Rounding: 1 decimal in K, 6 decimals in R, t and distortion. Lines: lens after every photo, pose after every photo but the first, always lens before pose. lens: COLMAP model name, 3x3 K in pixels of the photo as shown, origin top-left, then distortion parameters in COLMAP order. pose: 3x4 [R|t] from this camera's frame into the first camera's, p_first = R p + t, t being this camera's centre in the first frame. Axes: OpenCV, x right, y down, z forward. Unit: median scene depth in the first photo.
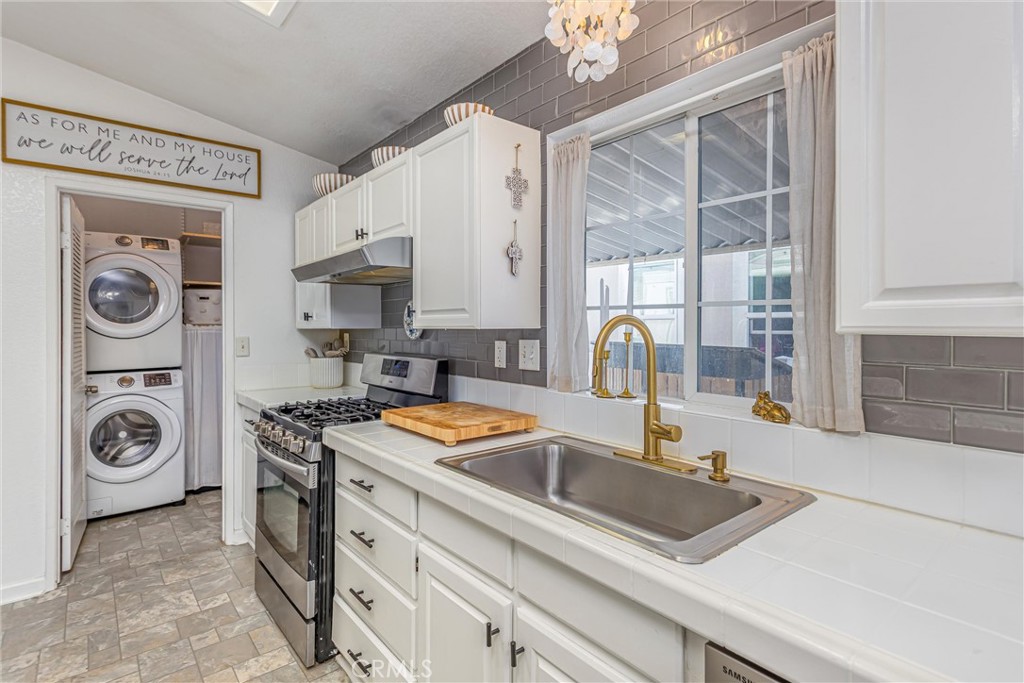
lens RADIAL K [[506.4, 0, 505.9], [0, 506.4, 323.2], [0, 0, 1]] dist [0.011729, -0.001643]
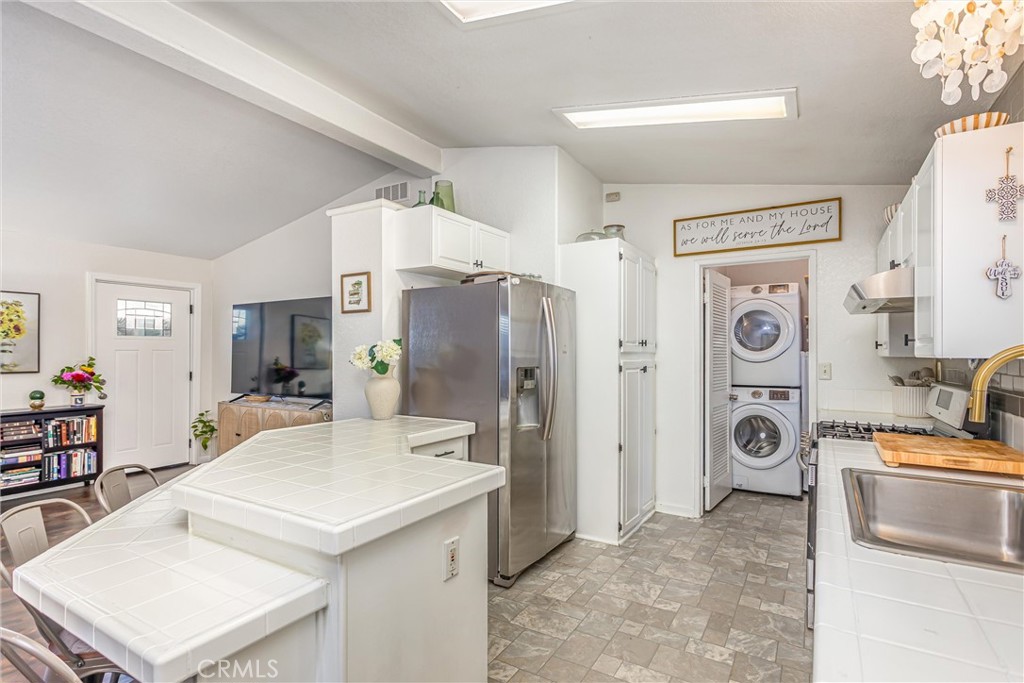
lens RADIAL K [[506.4, 0, 509.0], [0, 506.4, 345.3], [0, 0, 1]] dist [0.011729, -0.001643]
pose [[0.325235, -0.010139, -0.945579, 0.418214], [0.000600, 0.999945, -0.010515, -0.002157], [0.945633, 0.002853, 0.325223, -0.074869]]
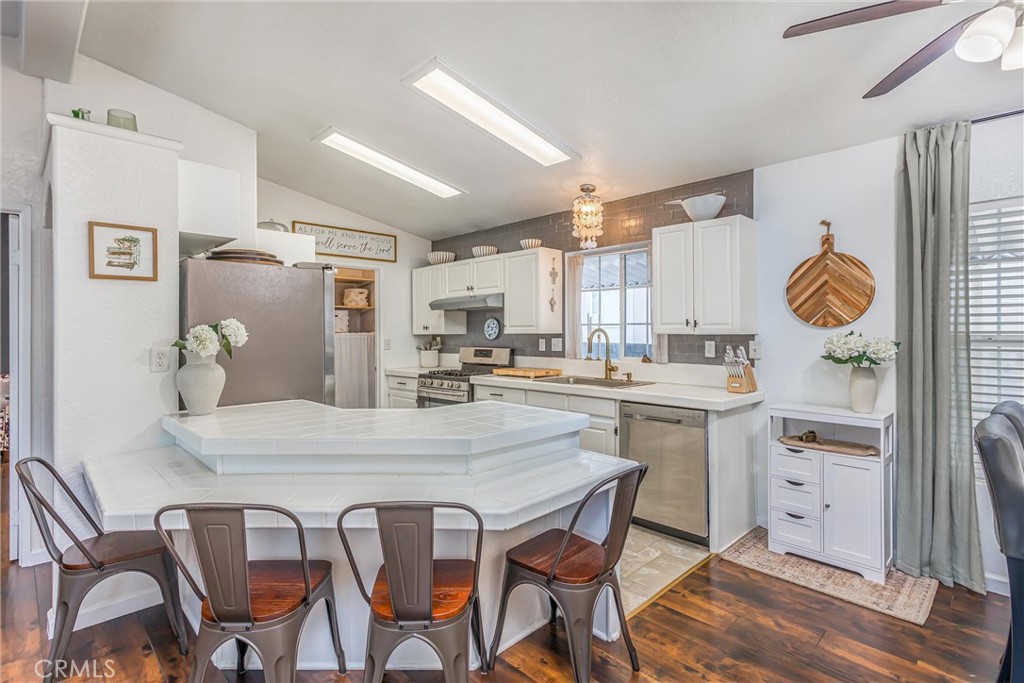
lens RADIAL K [[506.4, 0, 506.9], [0, 506.4, 332.0], [0, 0, 1]] dist [0.011729, -0.001643]
pose [[0.996594, -0.002156, 0.082433, -0.293154], [0.001918, 0.999994, 0.002969, -0.002485], [-0.082438, -0.002801, 0.996592, -1.023494]]
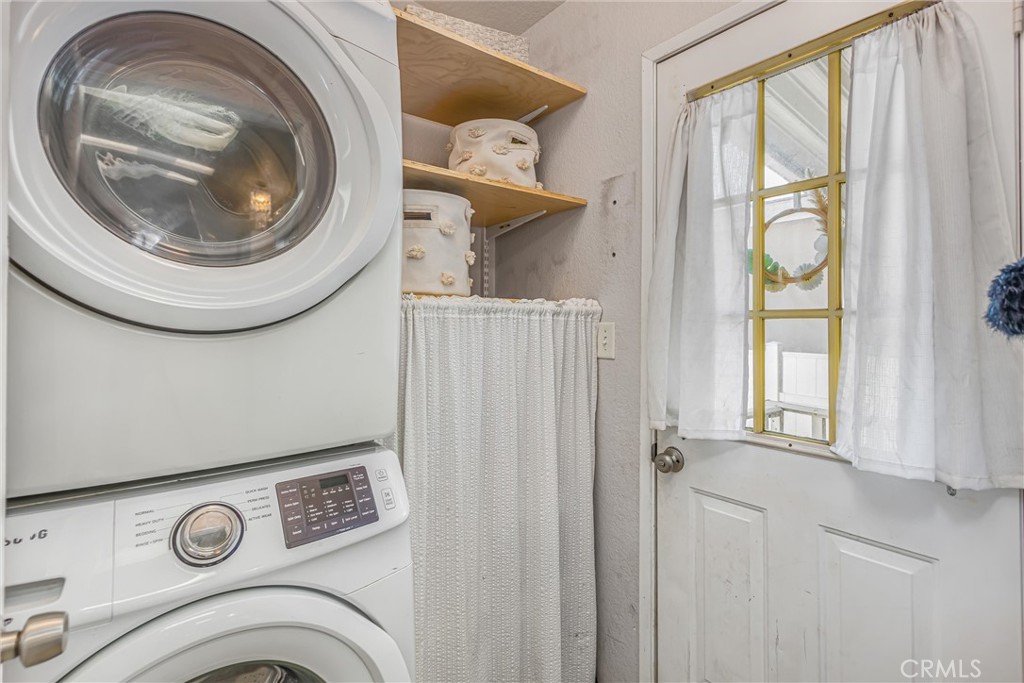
lens RADIAL K [[506.4, 0, 522.2], [0, 506.4, 312.4], [0, 0, 1]] dist [0.011729, -0.001643]
pose [[0.999291, 0.003740, -0.037466, -0.811768], [-0.004402, 0.999835, -0.017619, 0.033585], [0.037394, 0.017771, 0.999143, 1.057652]]
